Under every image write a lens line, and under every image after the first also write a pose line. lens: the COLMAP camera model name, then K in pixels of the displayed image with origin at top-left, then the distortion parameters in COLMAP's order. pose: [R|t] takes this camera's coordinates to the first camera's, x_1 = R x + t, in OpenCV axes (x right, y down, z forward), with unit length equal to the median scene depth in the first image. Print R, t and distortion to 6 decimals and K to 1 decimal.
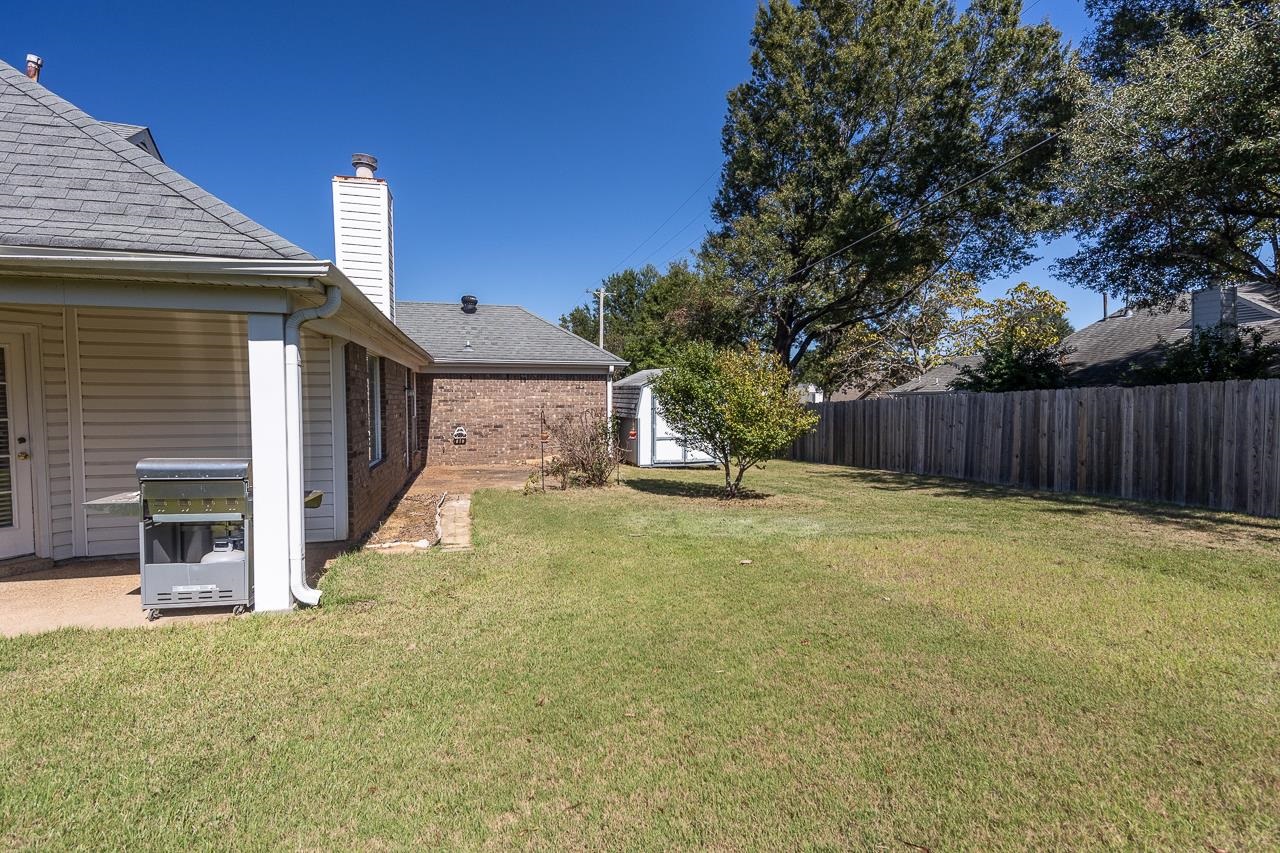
lens RADIAL K [[595.0, 0, 640.0], [0, 595.0, 426.5], [0, 0, 1]] dist [0.001744, 0.000039]
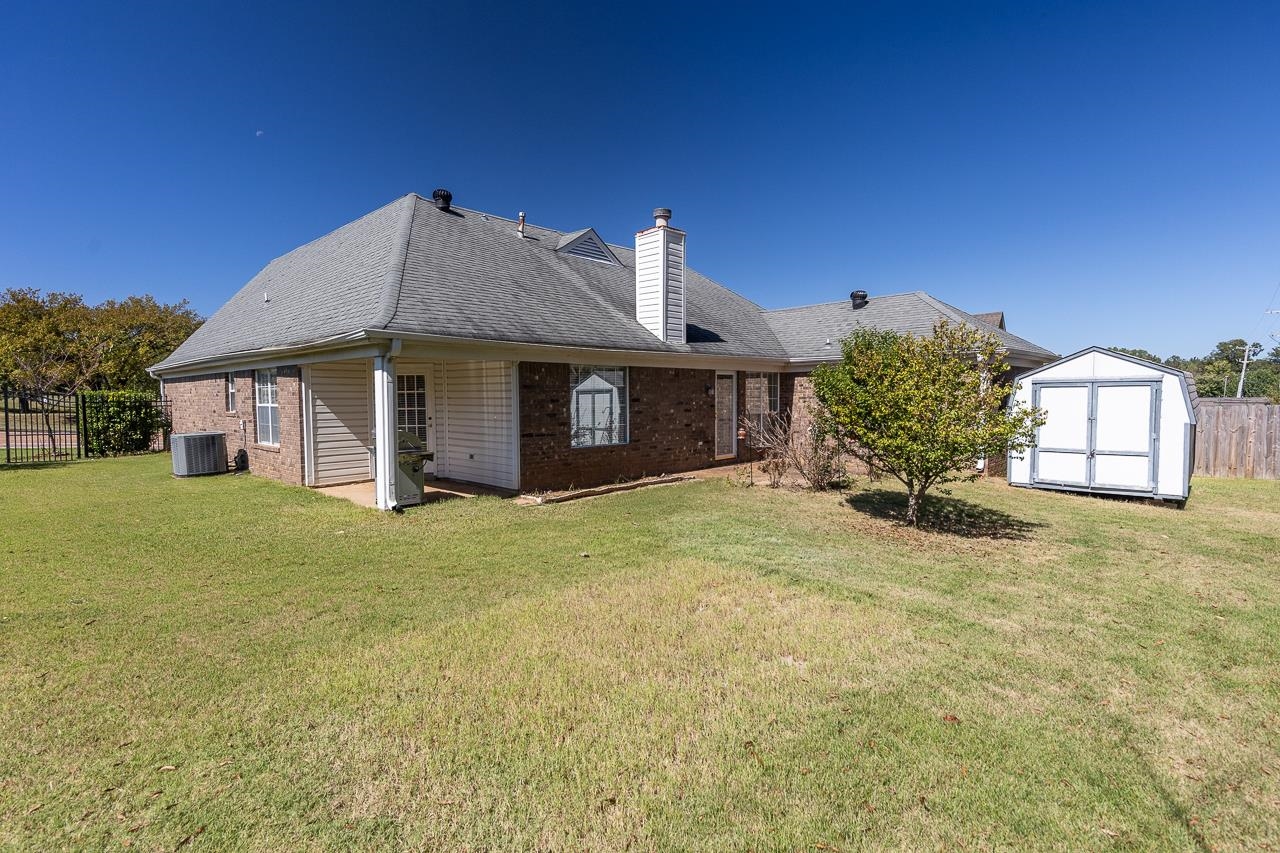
lens RADIAL K [[595.0, 0, 640.0], [0, 595.0, 426.5], [0, 0, 1]] dist [0.001744, 0.000039]
pose [[0.508717, 0.040246, -0.859993, 0.662165], [-0.032849, 0.999087, 0.027324, -0.017767], [0.860307, 0.014350, 0.509574, 0.325437]]
